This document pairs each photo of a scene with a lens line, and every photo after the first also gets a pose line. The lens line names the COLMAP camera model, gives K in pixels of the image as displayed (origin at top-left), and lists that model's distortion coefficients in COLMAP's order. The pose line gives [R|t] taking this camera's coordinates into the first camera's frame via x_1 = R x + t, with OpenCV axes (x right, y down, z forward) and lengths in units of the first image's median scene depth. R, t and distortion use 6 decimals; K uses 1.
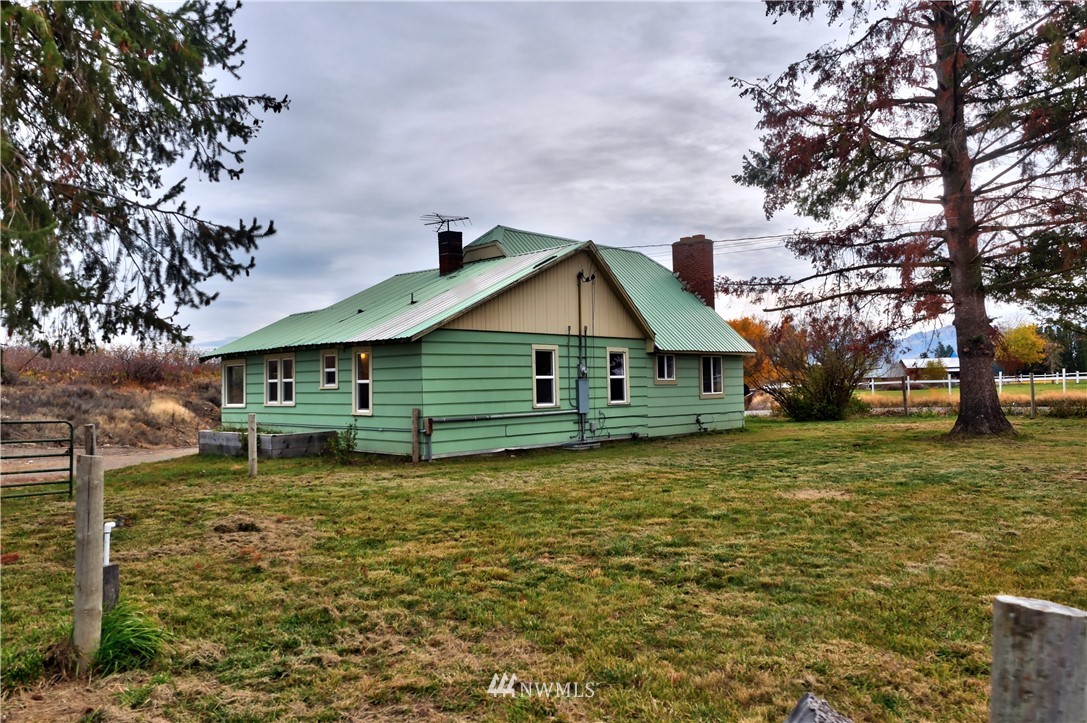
lens RADIAL K [[761.6, 0, 540.8], [0, 761.6, 362.2], [0, 0, 1]] dist [0.004161, 0.000415]
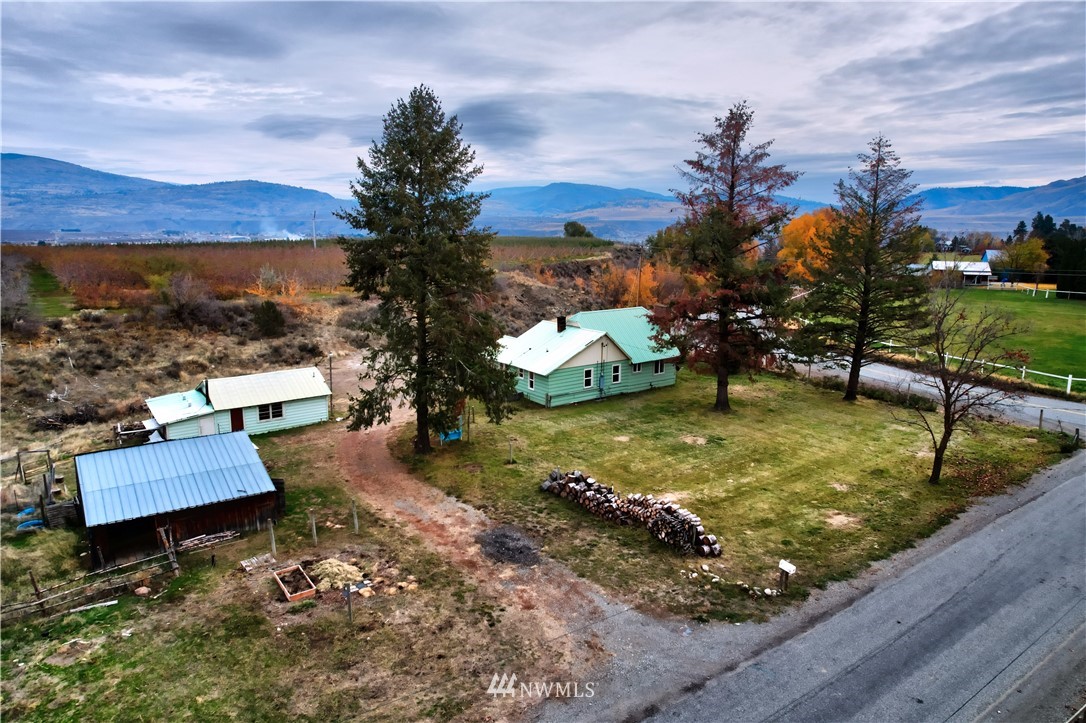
lens RADIAL K [[723.3, 0, 542.1], [0, 723.3, 359.2], [0, 0, 1]] dist [-0.054468, 0.002103]
pose [[0.980964, 0.066837, -0.182327, 0.340942], [-0.021876, 0.970961, 0.238235, -0.727412], [0.192955, -0.229711, 0.953940, -1.771533]]
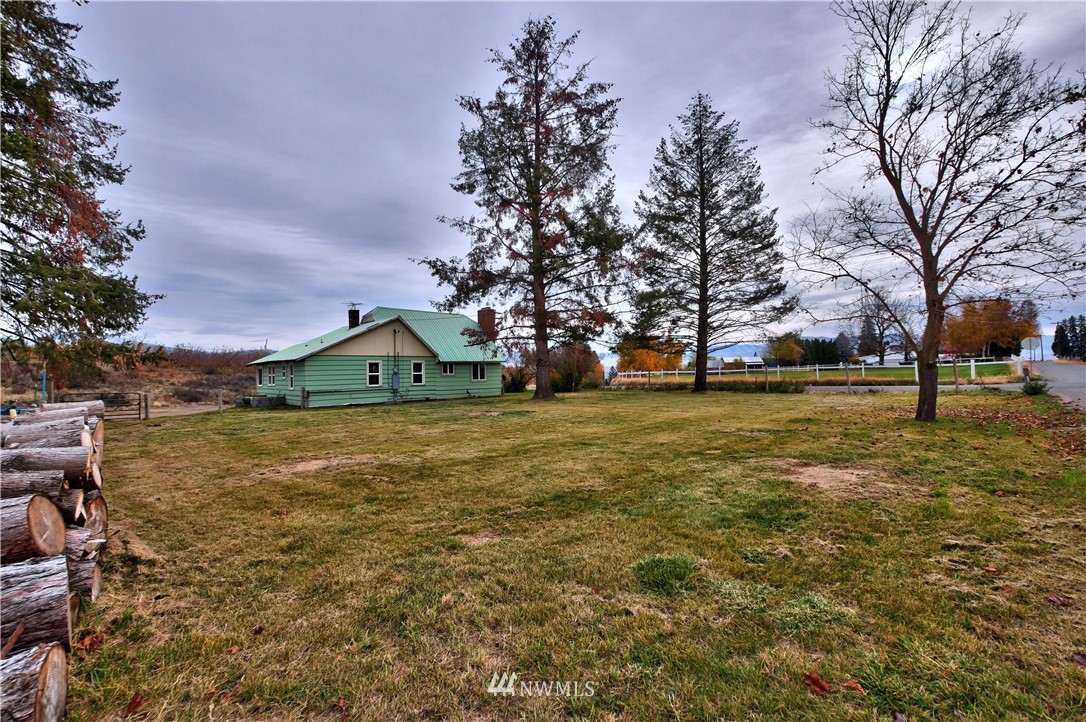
lens RADIAL K [[451.7, 0, 549.5], [0, 451.7, 360.7], [0, 0, 1]] dist [-0.008212, -0.000008]
pose [[0.999490, 0.000594, -0.031915, 0.577153], [-0.000303, 0.999958, 0.009116, -0.033737], [0.031919, -0.009102, 0.999449, -0.384993]]
